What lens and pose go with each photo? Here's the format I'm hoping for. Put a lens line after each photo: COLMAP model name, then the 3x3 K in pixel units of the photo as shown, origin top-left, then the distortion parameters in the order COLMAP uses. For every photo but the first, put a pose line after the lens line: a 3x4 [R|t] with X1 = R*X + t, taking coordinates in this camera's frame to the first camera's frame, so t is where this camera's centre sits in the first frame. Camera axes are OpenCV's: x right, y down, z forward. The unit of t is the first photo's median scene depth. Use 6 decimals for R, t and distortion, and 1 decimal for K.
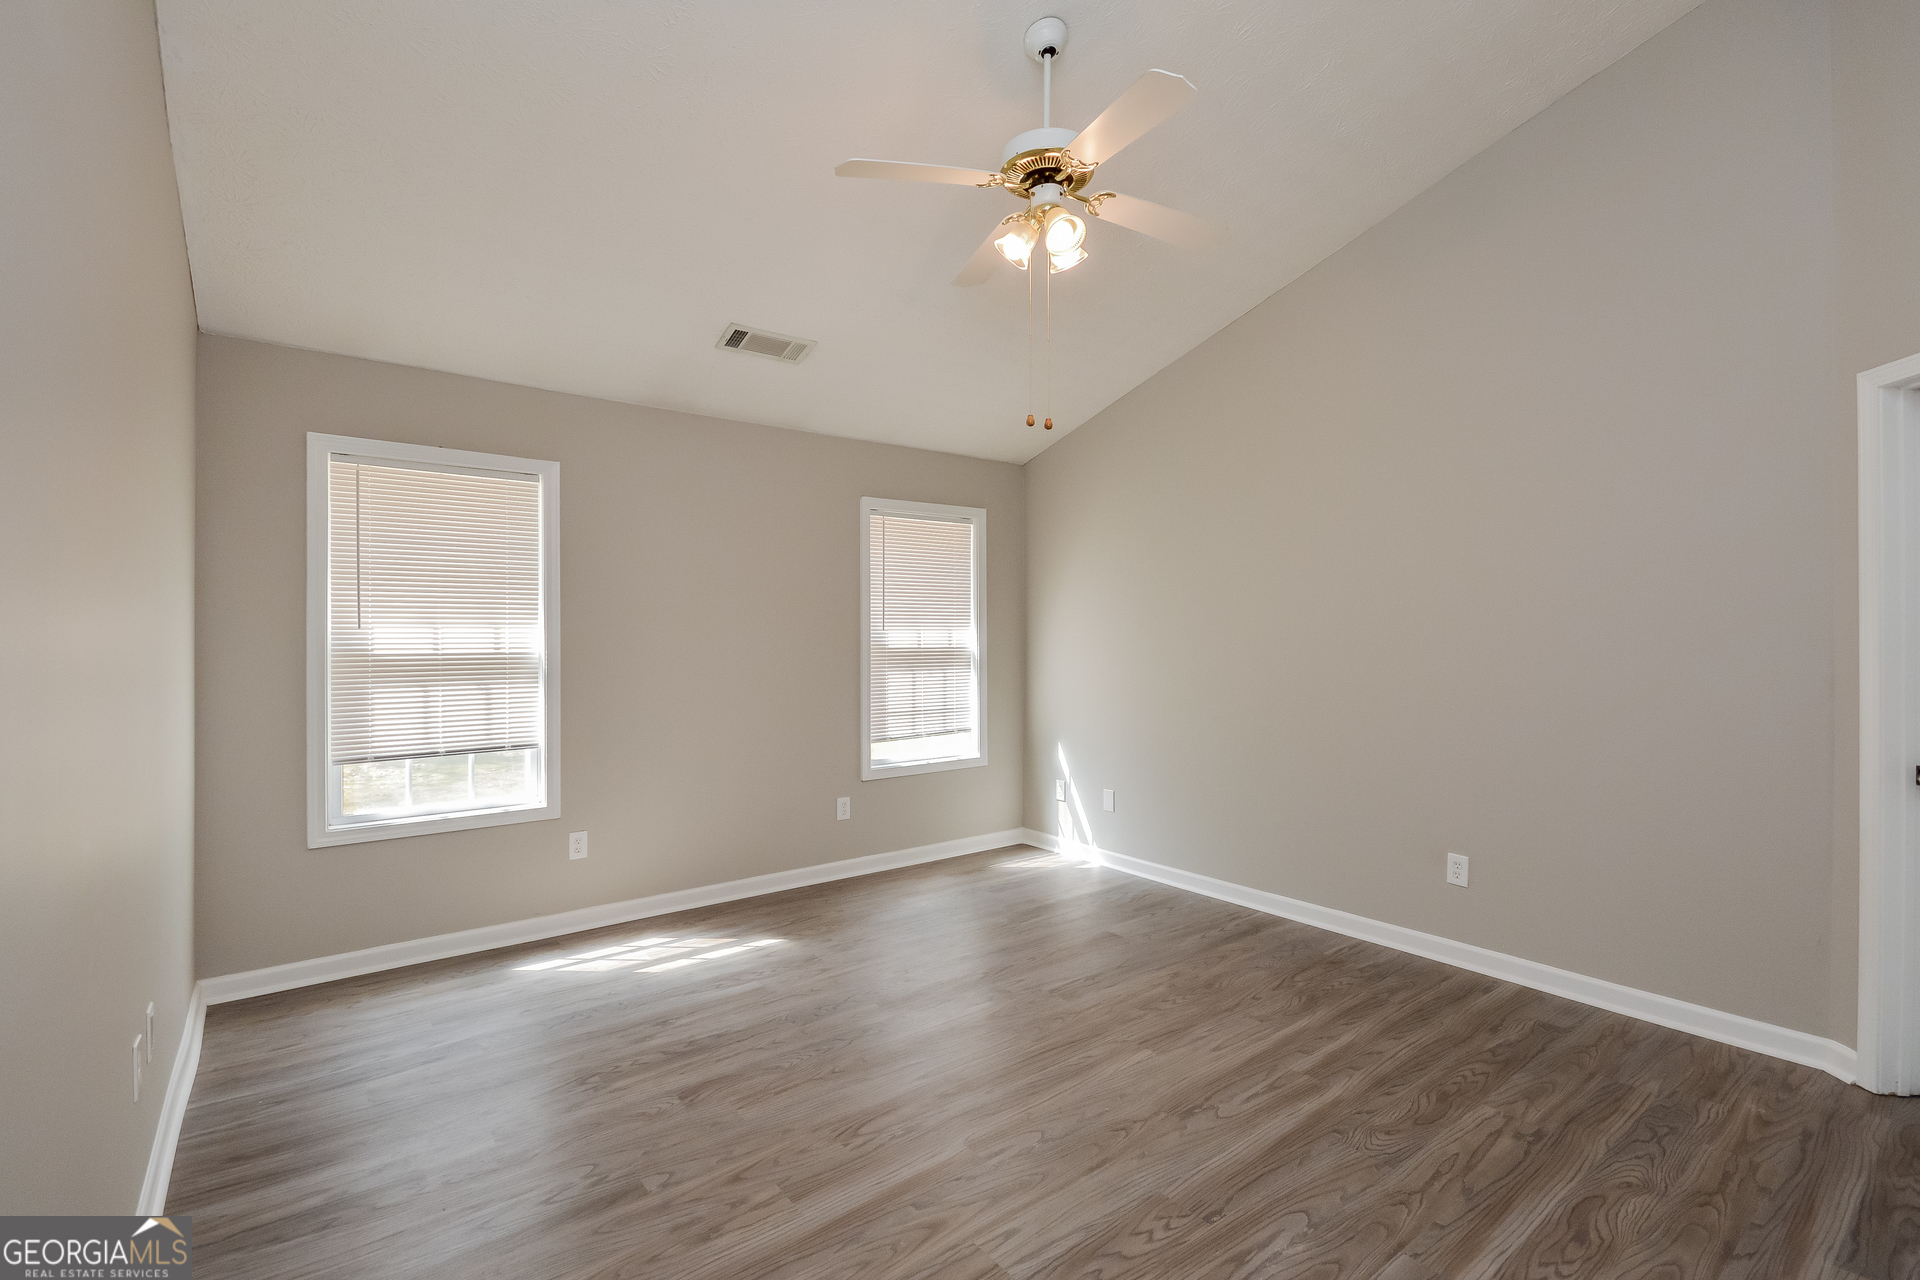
lens RADIAL K [[859.3, 0, 960.0], [0, 859.3, 640.0], [0, 0, 1]] dist [0.000741, 0.000048]
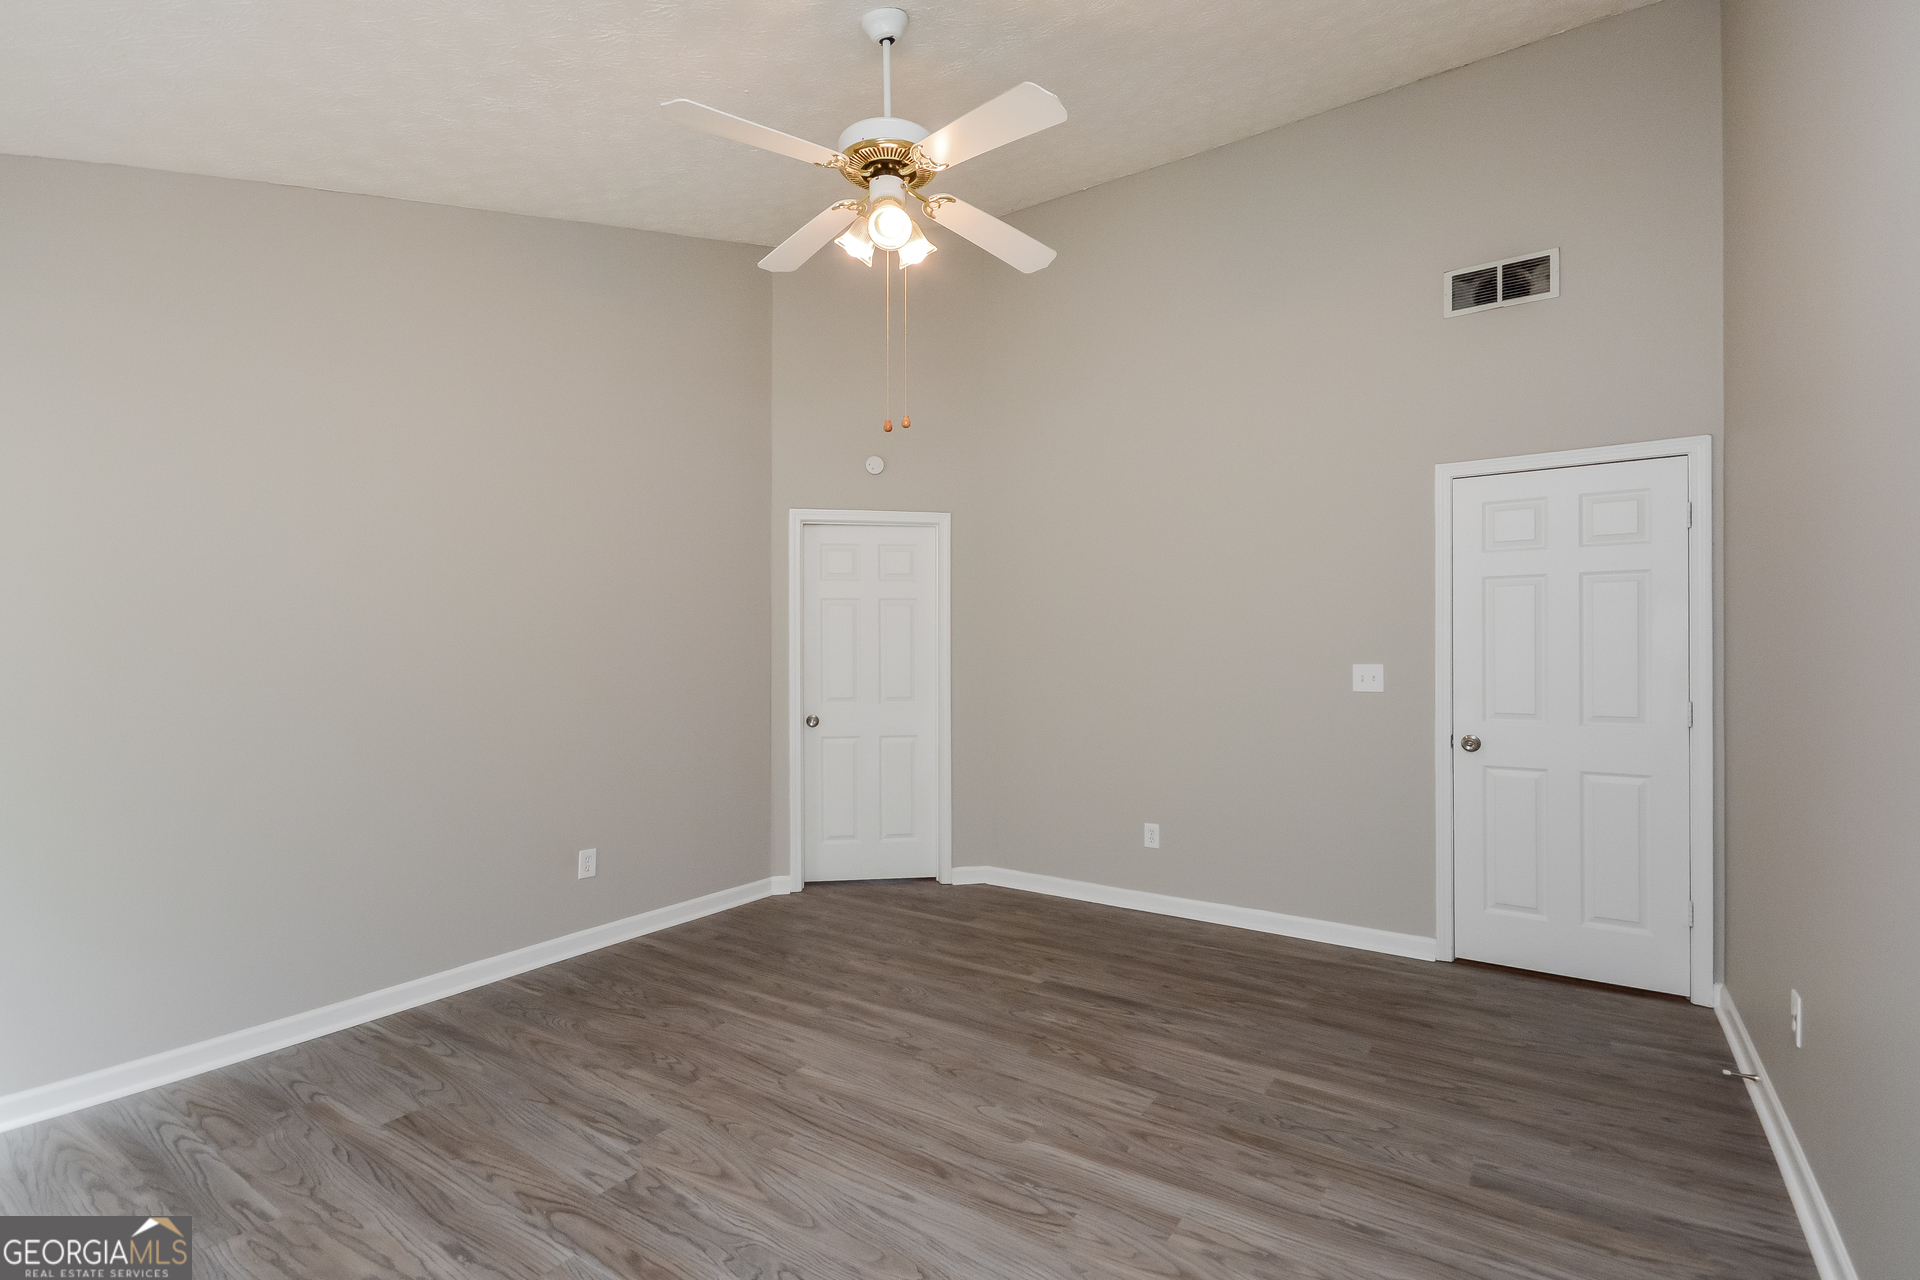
lens RADIAL K [[867.4, 0, 959.3], [0, 867.4, 659.2], [0, 0, 1]] dist [-0.000809, -0.000211]
pose [[-0.304966, -0.005166, 0.952349, -0.793433], [0.009183, 0.999923, 0.008364, 0.005514], [-0.952319, 0.011296, -0.304895, 1.154736]]
